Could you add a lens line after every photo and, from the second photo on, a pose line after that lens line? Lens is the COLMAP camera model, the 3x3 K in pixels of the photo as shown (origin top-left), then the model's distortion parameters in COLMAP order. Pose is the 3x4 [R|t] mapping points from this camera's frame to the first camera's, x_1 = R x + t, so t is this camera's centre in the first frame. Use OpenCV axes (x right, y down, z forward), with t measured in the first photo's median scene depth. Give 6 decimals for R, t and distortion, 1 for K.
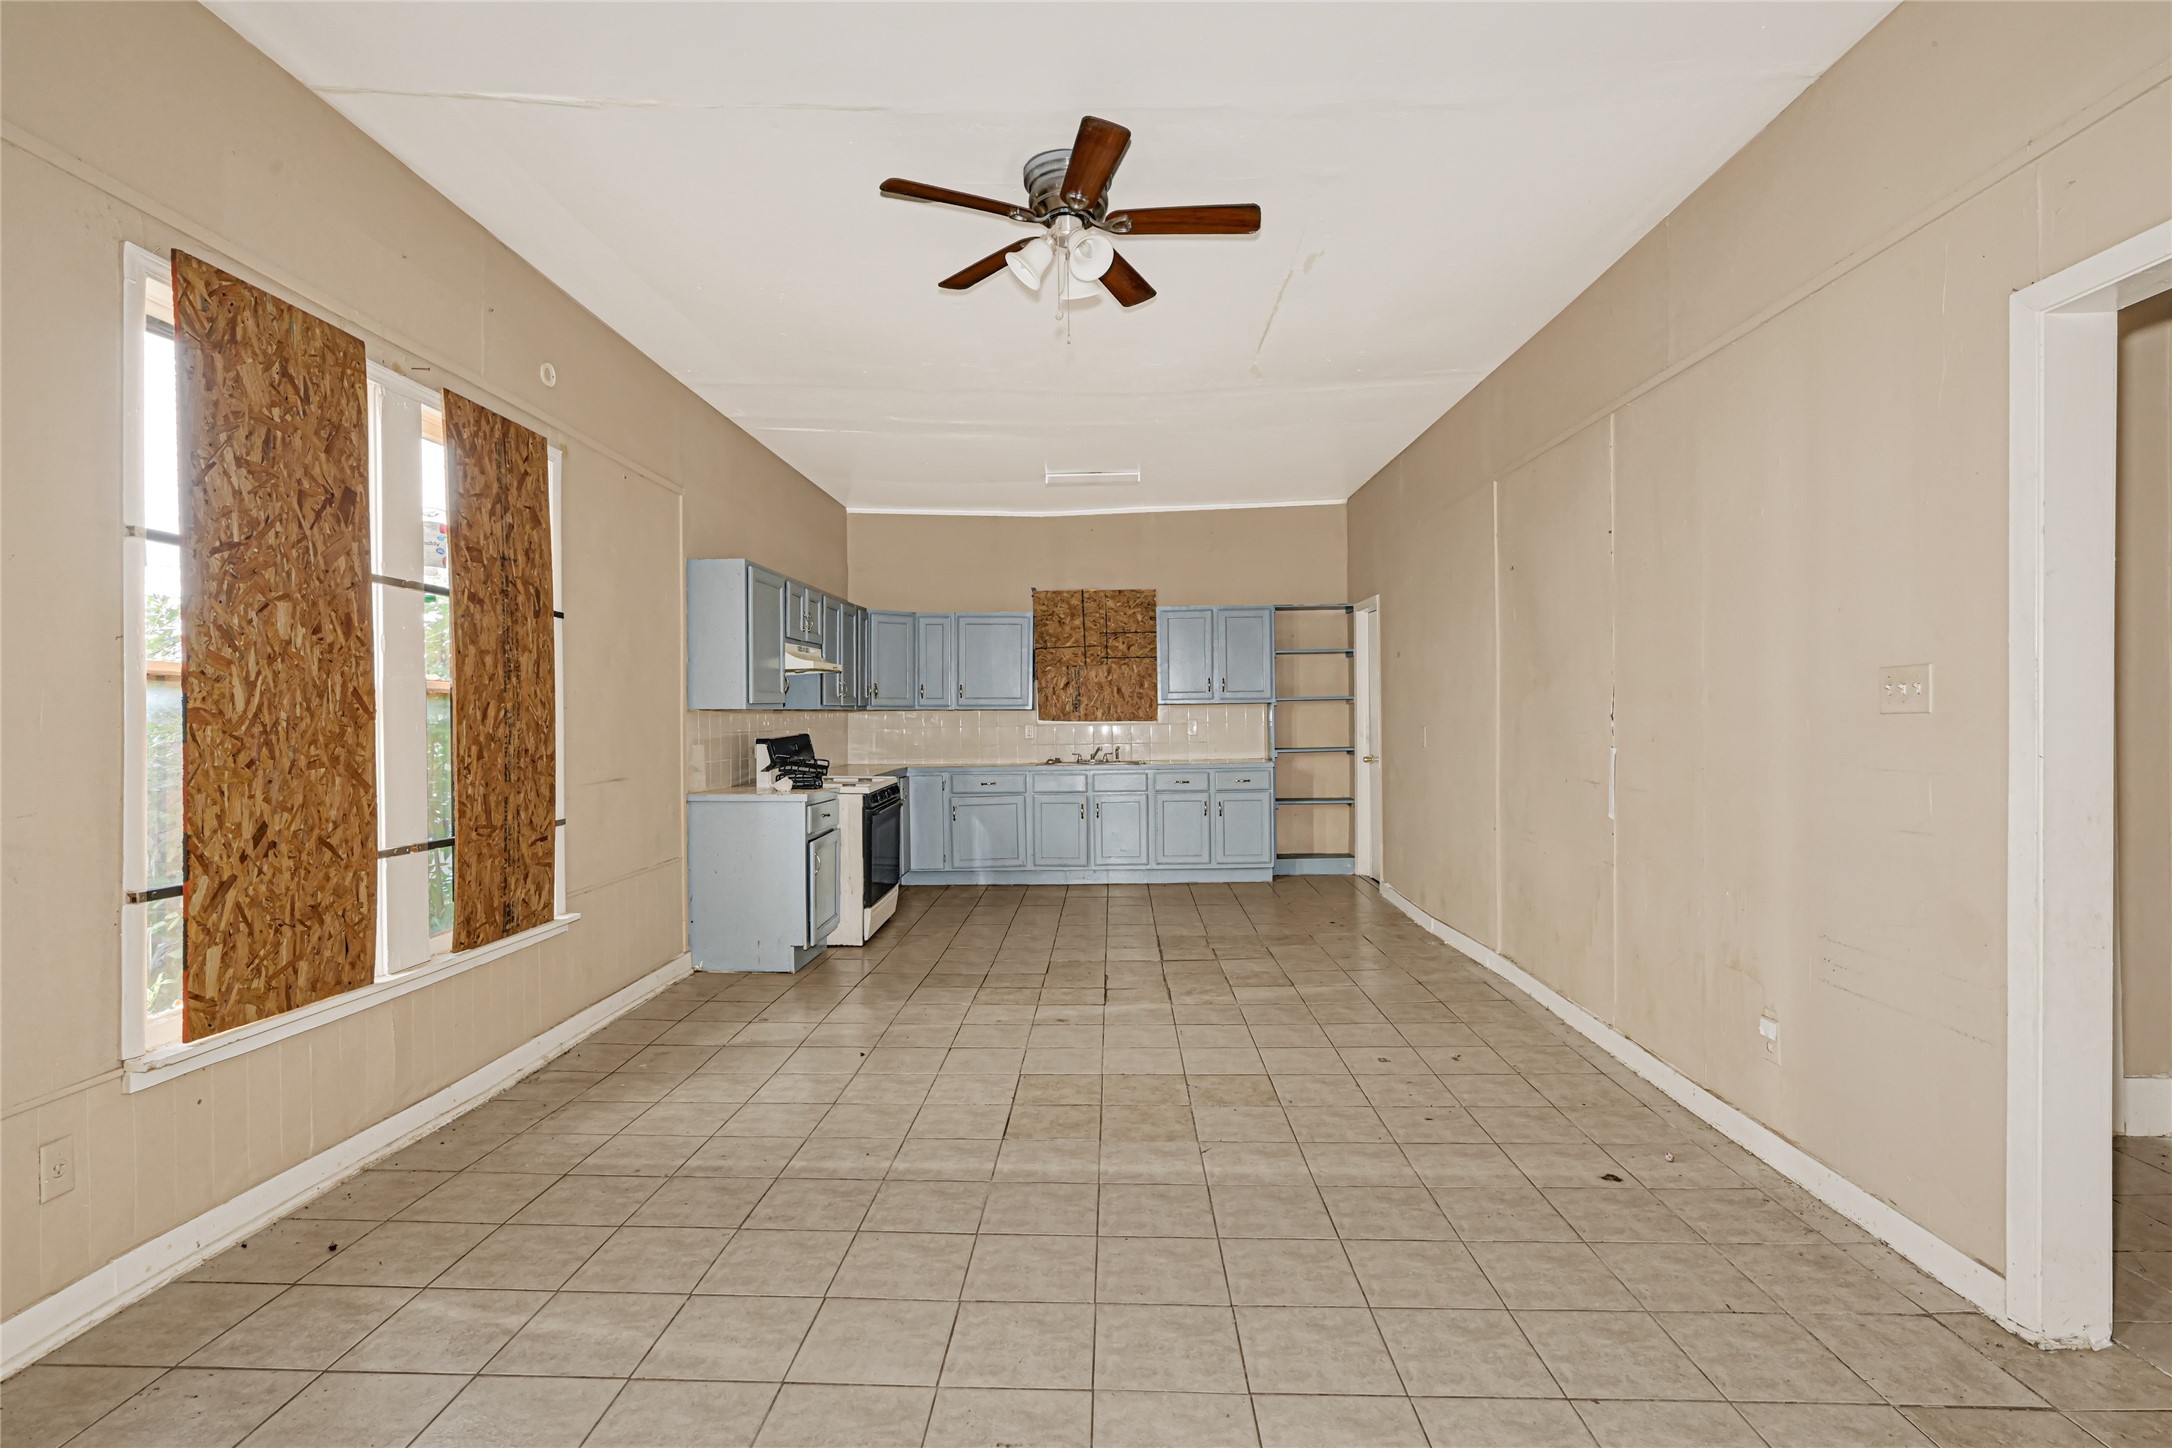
lens RADIAL K [[1050.9, 0, 1090.7], [0, 1050.9, 740.2], [0, 0, 1]] dist [0.003222, 0.001411]
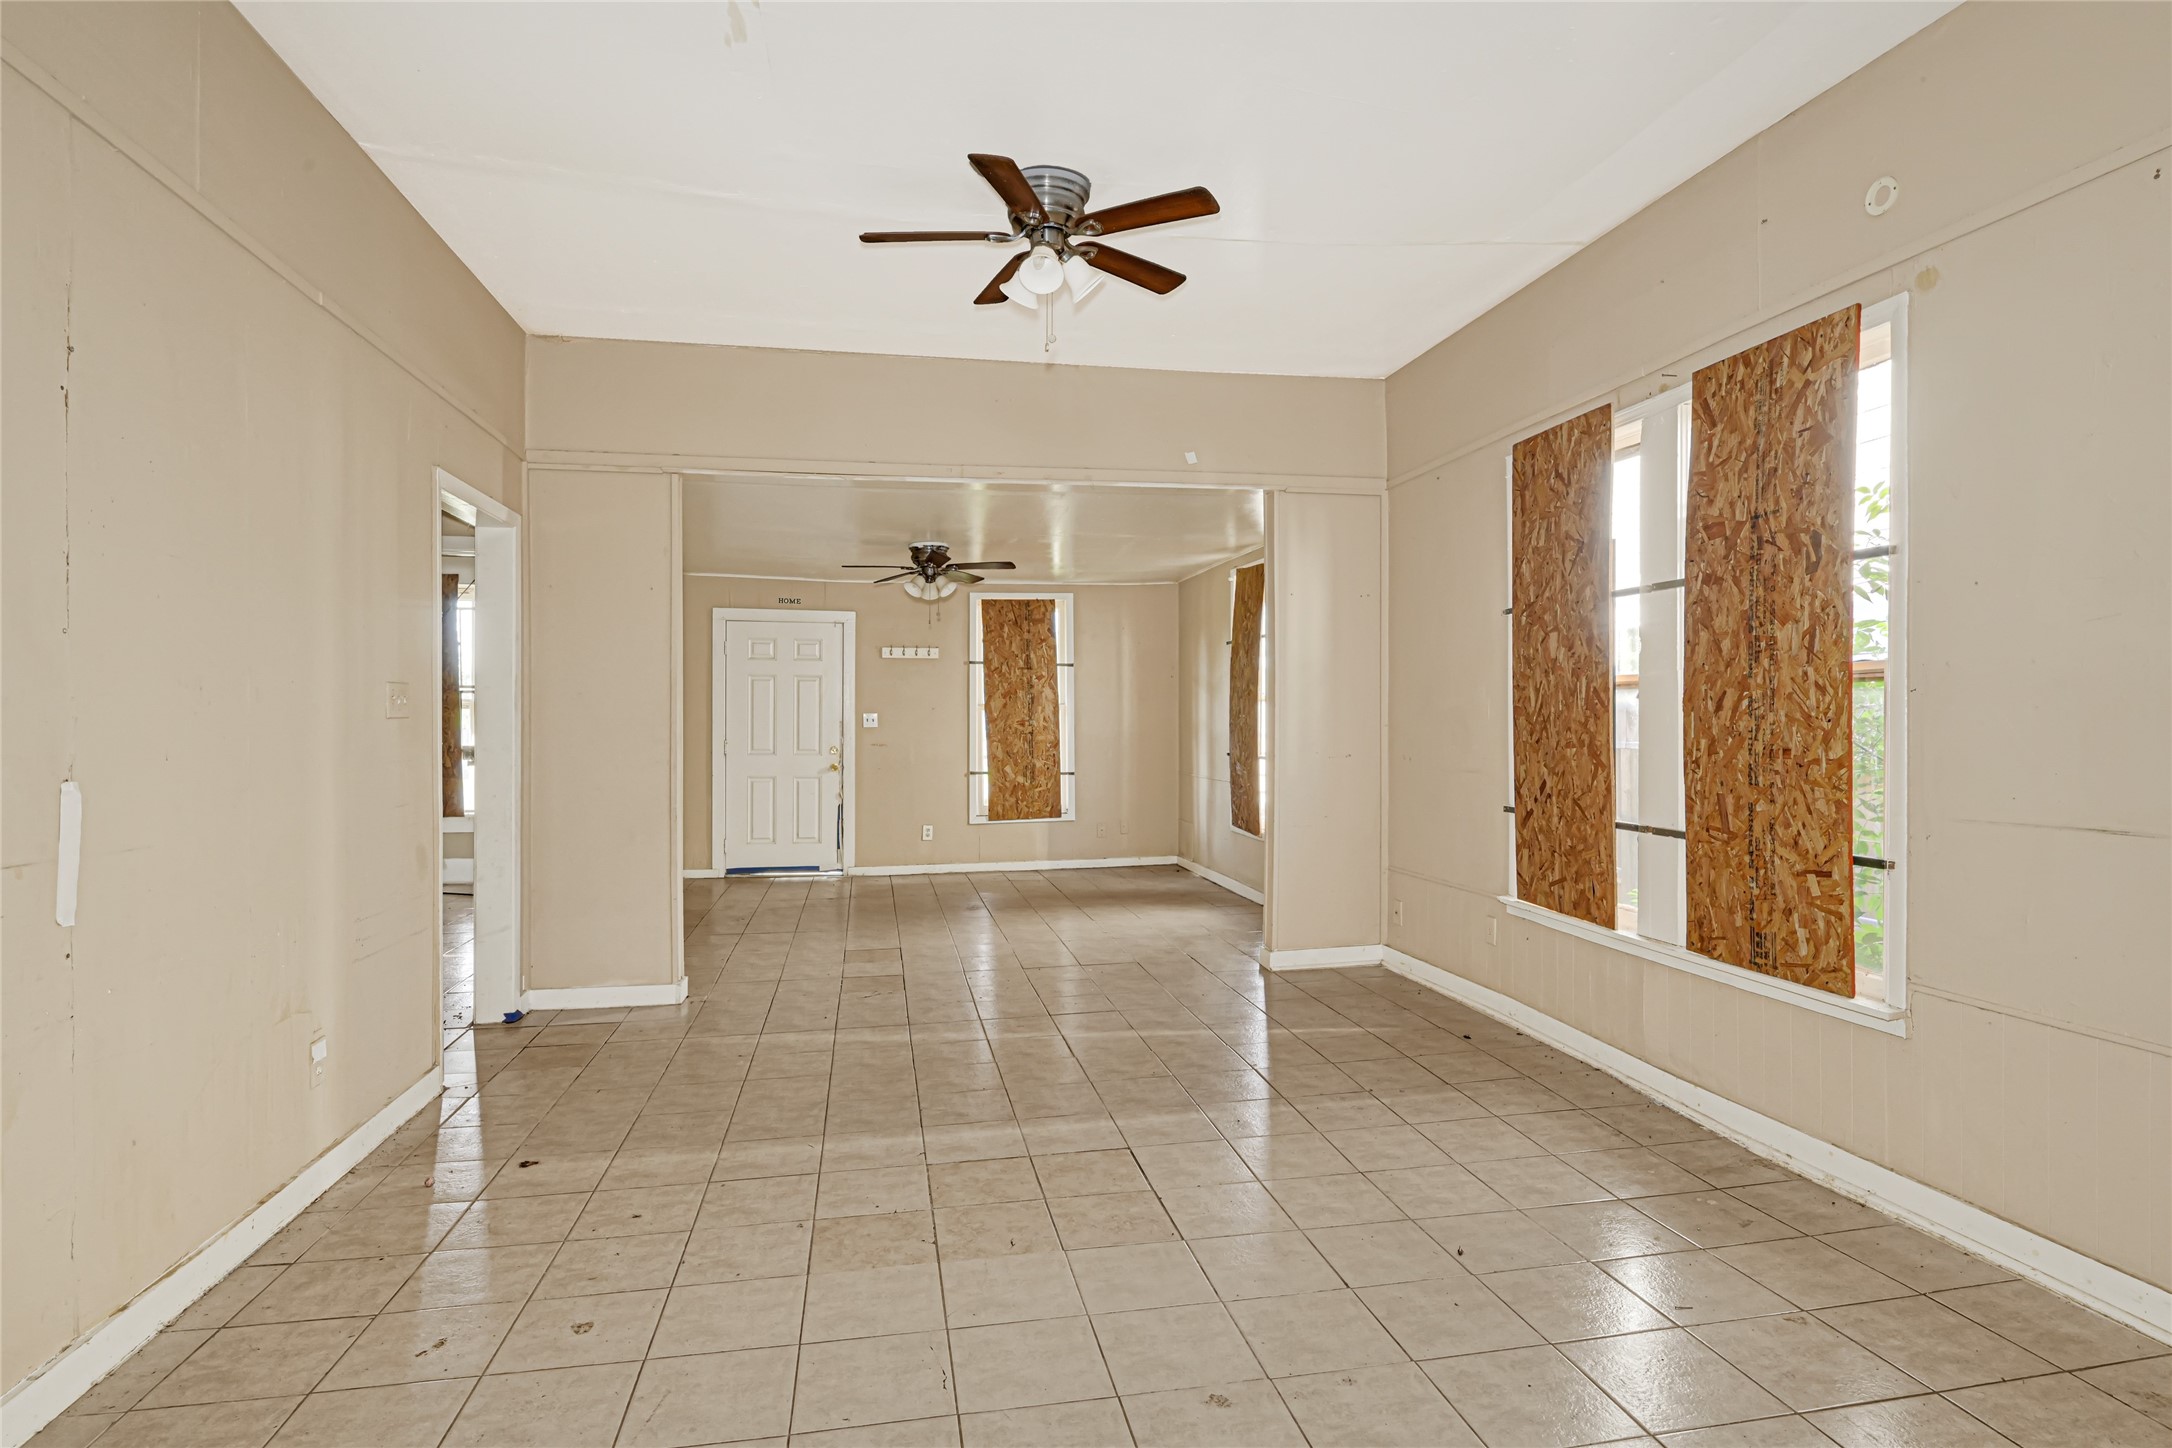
lens RADIAL K [[1129.0, 0, 1085.8], [0, 1129.0, 726.3], [0, 0, 1]] dist [0.000785, 0.001174]
pose [[-0.978057, 0.010534, -0.208069, 0.136561], [0.004874, 0.999604, 0.027698, -0.031608], [0.208279, 0.026077, -0.977722, 1.621051]]
